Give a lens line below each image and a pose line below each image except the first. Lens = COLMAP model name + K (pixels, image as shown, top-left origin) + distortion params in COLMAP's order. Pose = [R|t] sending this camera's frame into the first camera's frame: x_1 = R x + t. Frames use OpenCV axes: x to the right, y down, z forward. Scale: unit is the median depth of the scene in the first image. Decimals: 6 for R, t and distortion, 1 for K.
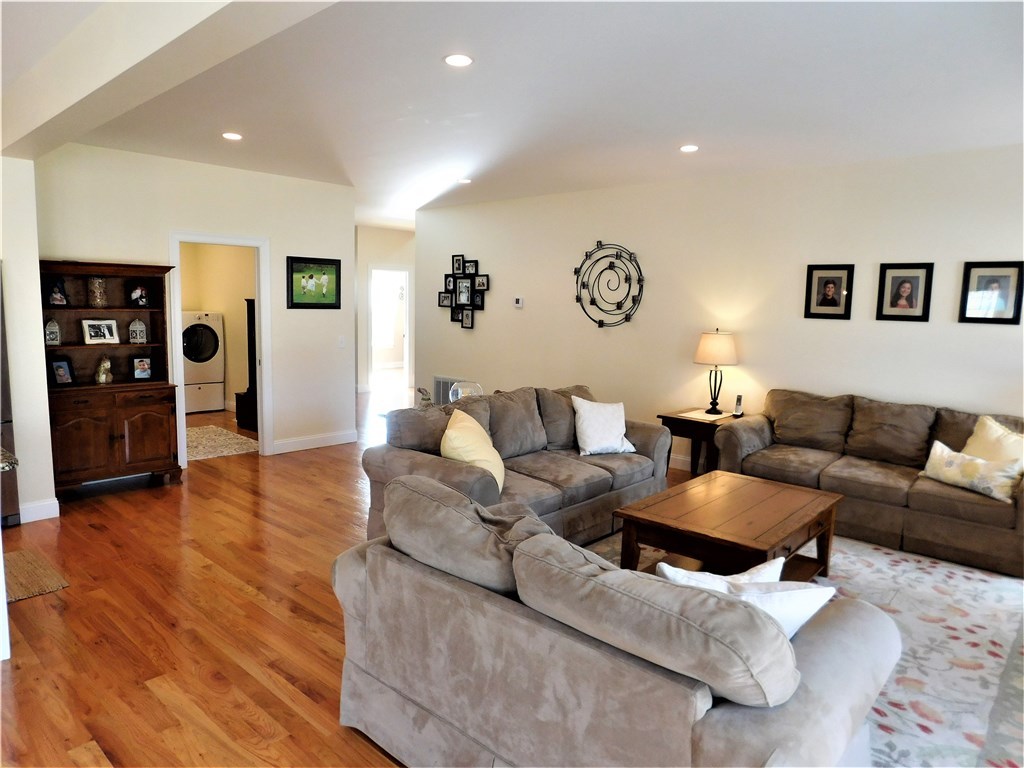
lens RADIAL K [[674.9, 0, 505.3], [0, 674.9, 383.7], [0, 0, 1]] dist [-0.066784, 0.050892]
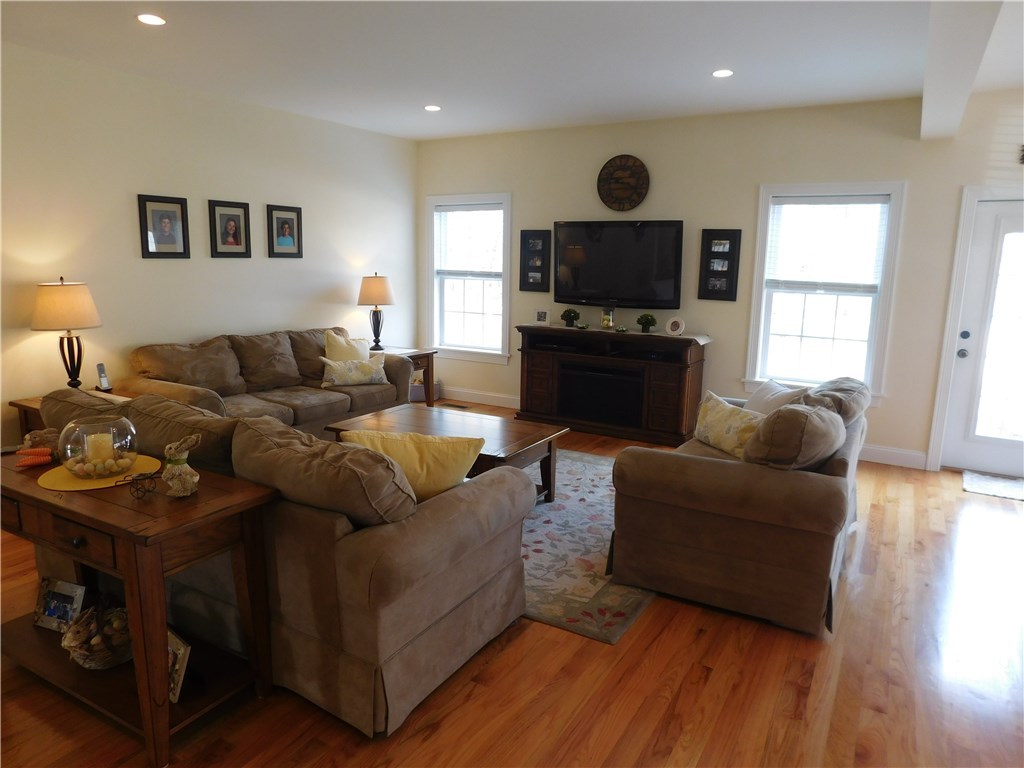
lens RADIAL K [[674.9, 0, 511.8], [0, 674.9, 380.9], [0, 0, 1]] dist [-0.066784, 0.050892]
pose [[-0.194743, -0.201139, 0.960010, -0.519845], [0.101220, 0.969402, 0.223640, -0.095316], [-0.975618, 0.140725, -0.168425, 0.760814]]
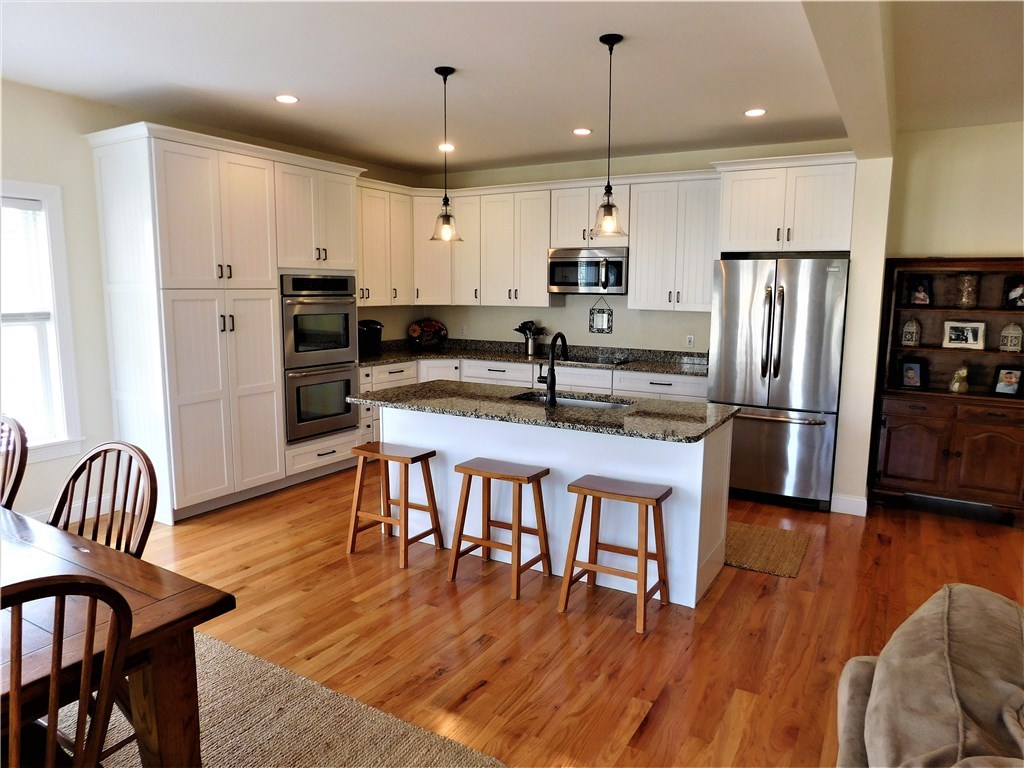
lens RADIAL K [[674.9, 0, 512.6], [0, 674.9, 384.9], [0, 0, 1]] dist [-0.066784, 0.050892]
pose [[0.204834, 0.116961, -0.971783, 0.145618], [-0.125388, 0.987790, 0.092458, -0.018685], [0.970732, 0.102911, 0.216999, 0.225498]]
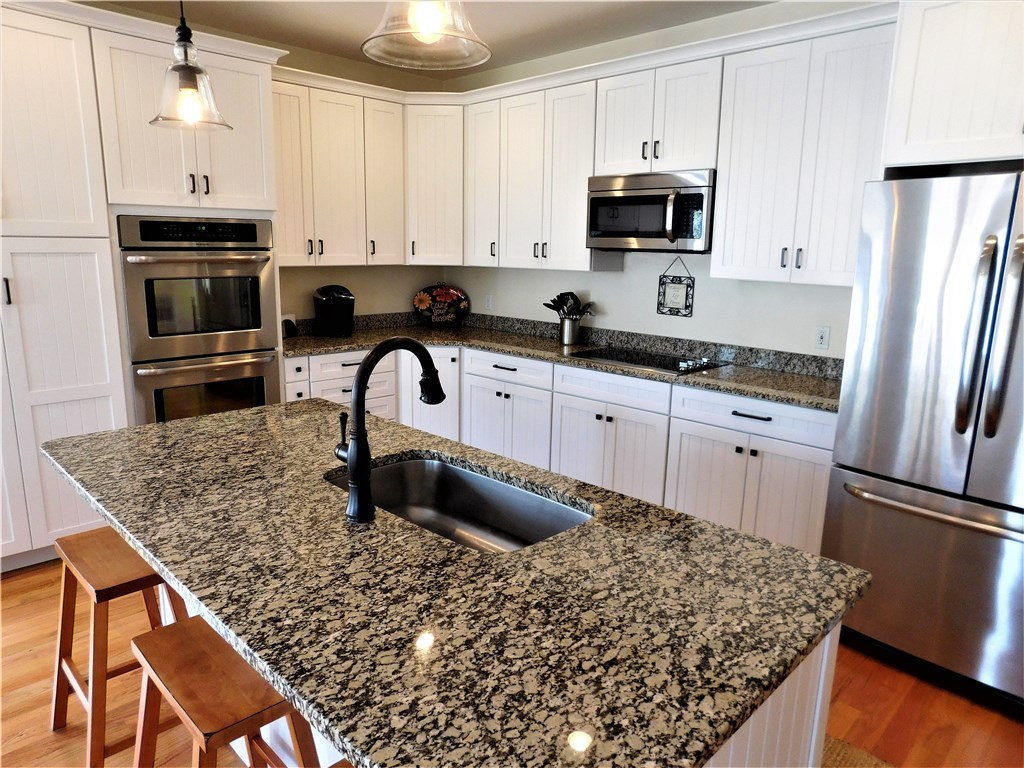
lens RADIAL K [[674.9, 0, 504.5], [0, 674.9, 388.3], [0, 0, 1]] dist [-0.066784, 0.050892]
pose [[-0.049983, 0.182620, -0.981912, -0.246547], [-0.141646, 0.971907, 0.187969, -0.052990], [0.988655, 0.148480, -0.022711, 0.471389]]
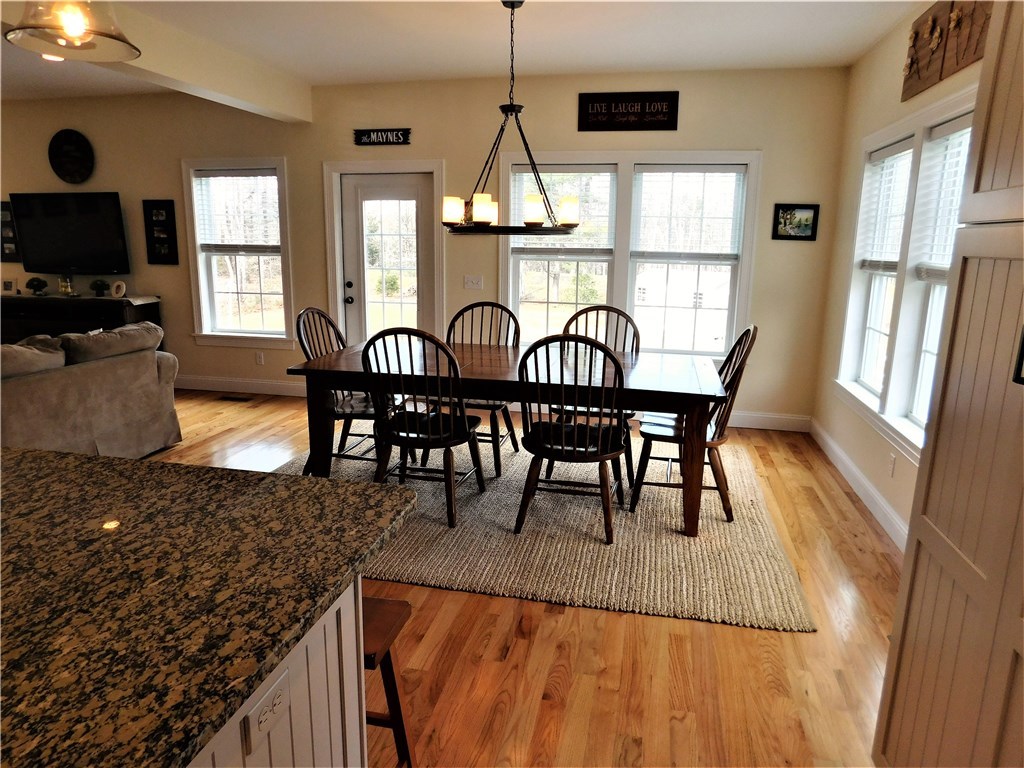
lens RADIAL K [[674.9, 0, 511.2], [0, 674.9, 379.4], [0, 0, 1]] dist [-0.066784, 0.050892]
pose [[-0.502139, -0.211120, 0.838621, -0.877988], [0.091449, 0.951342, 0.294254, -0.042869], [-0.859938, 0.224447, -0.458399, 0.289237]]
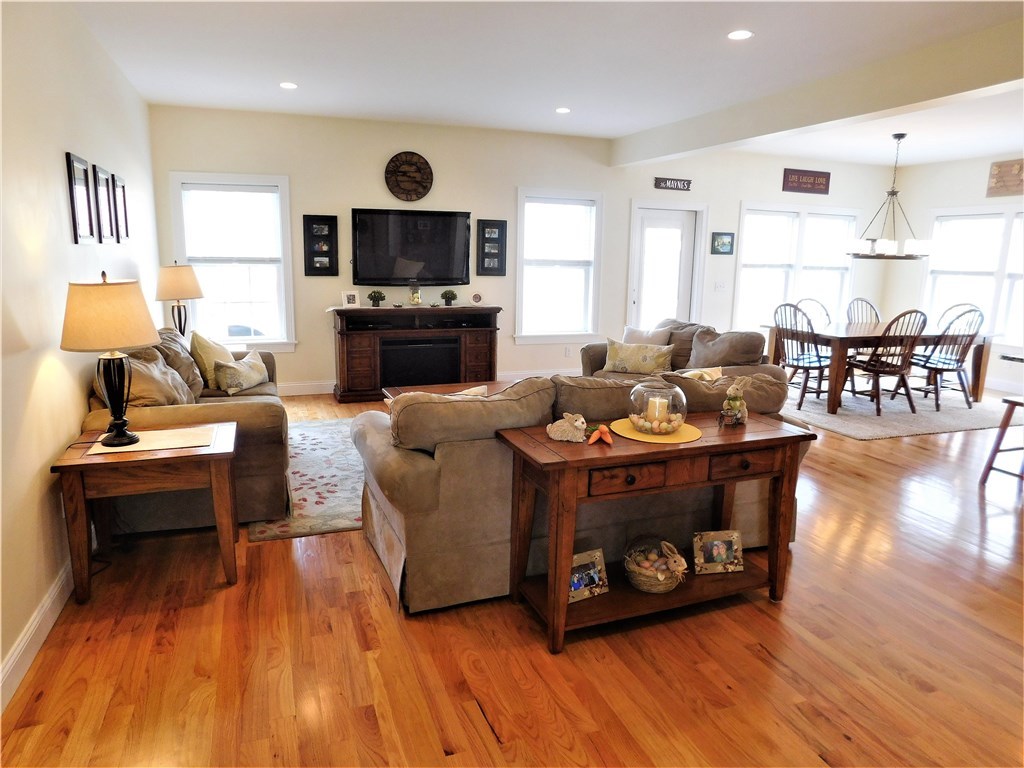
lens RADIAL K [[674.9, 0, 509.0], [0, 674.9, 378.7], [0, 0, 1]] dist [-0.066784, 0.050892]
pose [[-0.886650, -0.126518, 0.444798, -0.190427], [0.019845, 0.950552, 0.309931, -0.173923], [-0.462016, 0.283628, -0.840296, 1.448561]]
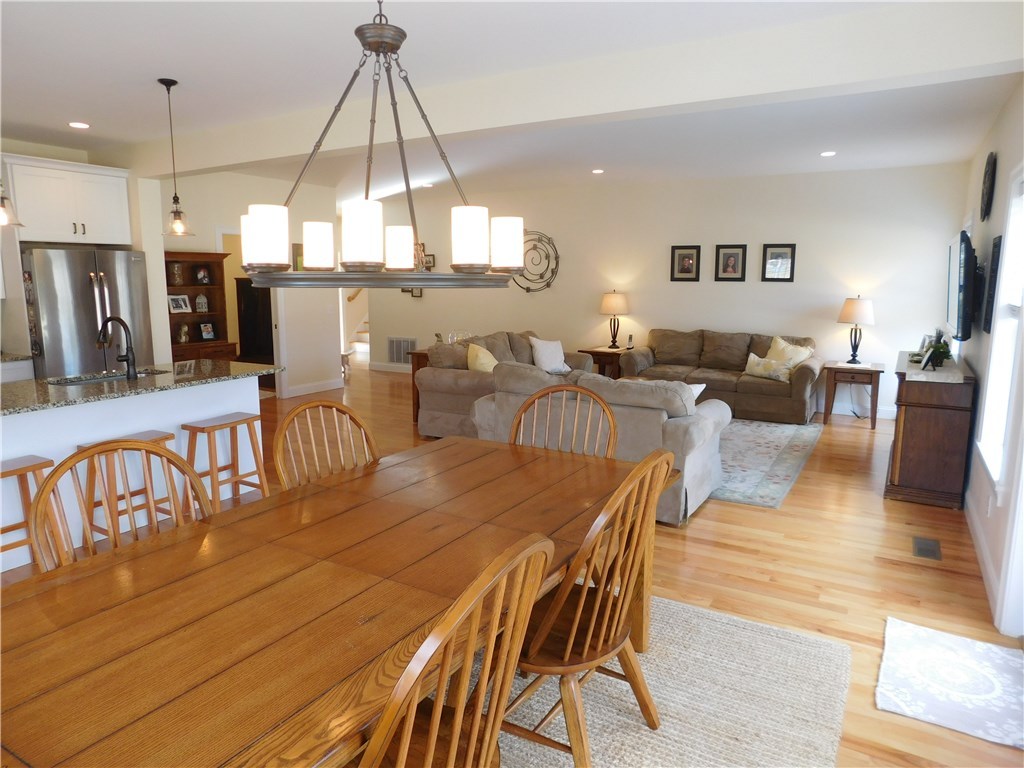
lens RADIAL K [[674.9, 0, 504.2], [0, 674.9, 383.2], [0, 0, 1]] dist [-0.066784, 0.050892]
pose [[0.977893, -0.053436, 0.202161, -0.258198], [0.045827, 0.998060, 0.042138, 0.054653], [-0.204020, -0.031942, 0.978445, -0.450386]]
